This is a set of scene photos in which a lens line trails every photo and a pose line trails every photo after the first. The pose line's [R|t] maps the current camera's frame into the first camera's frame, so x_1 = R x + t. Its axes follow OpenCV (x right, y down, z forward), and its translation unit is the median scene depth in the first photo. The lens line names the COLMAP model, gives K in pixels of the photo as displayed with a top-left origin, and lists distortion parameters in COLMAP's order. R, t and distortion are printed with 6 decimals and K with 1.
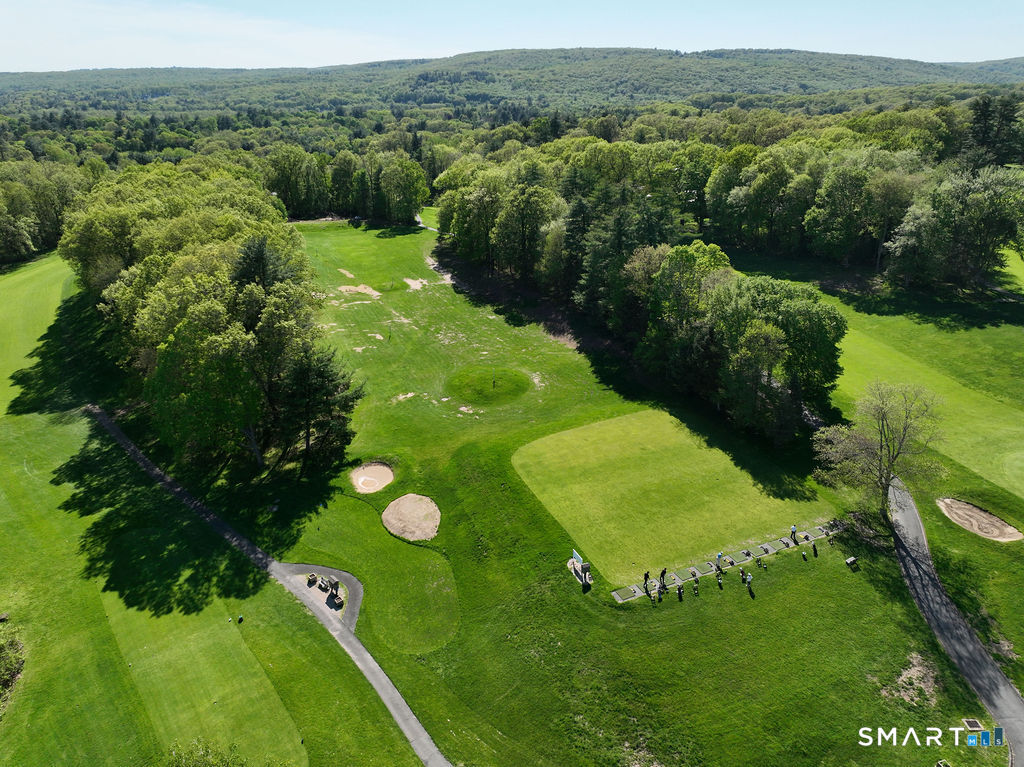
lens RADIAL K [[721.0, 0, 512.0], [0, 721.0, 383.5], [0, 0, 1]] dist [0.005827, 0.010367]
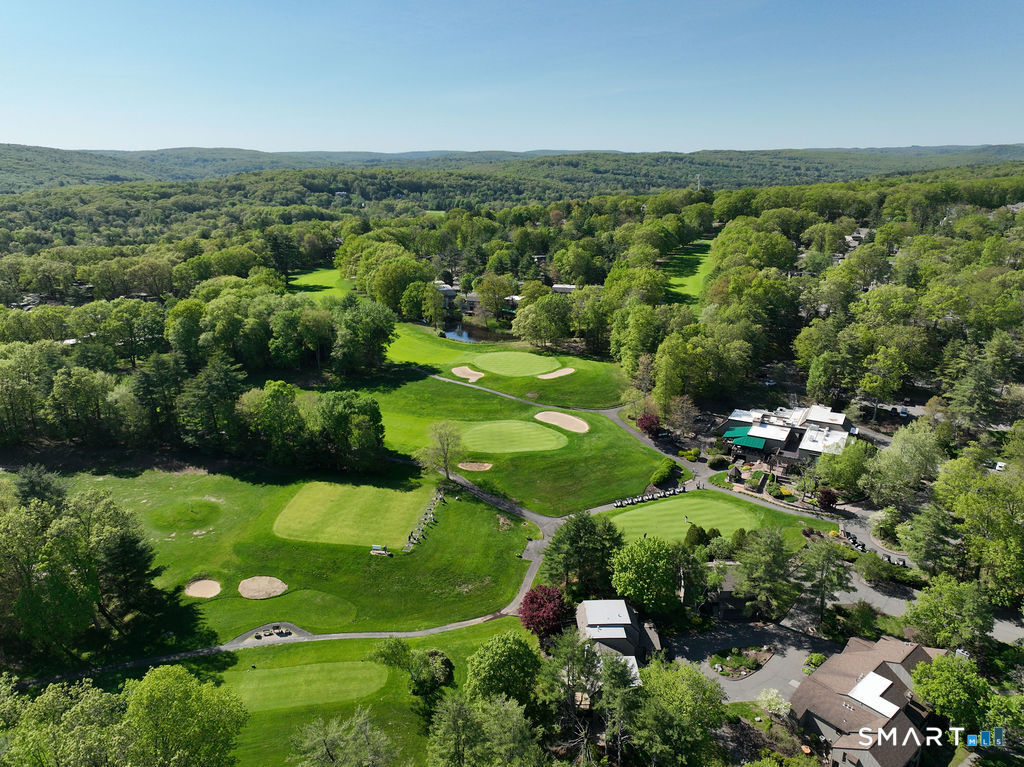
lens RADIAL K [[721.0, 0, 512.0], [0, 721.0, 383.5], [0, 0, 1]] dist [0.005827, 0.010367]
pose [[0.539510, -0.250413, 0.803880, -1.046422], [0.328694, 0.941632, 0.072726, -0.184978], [-0.775170, 0.224994, 0.590329, -0.514238]]
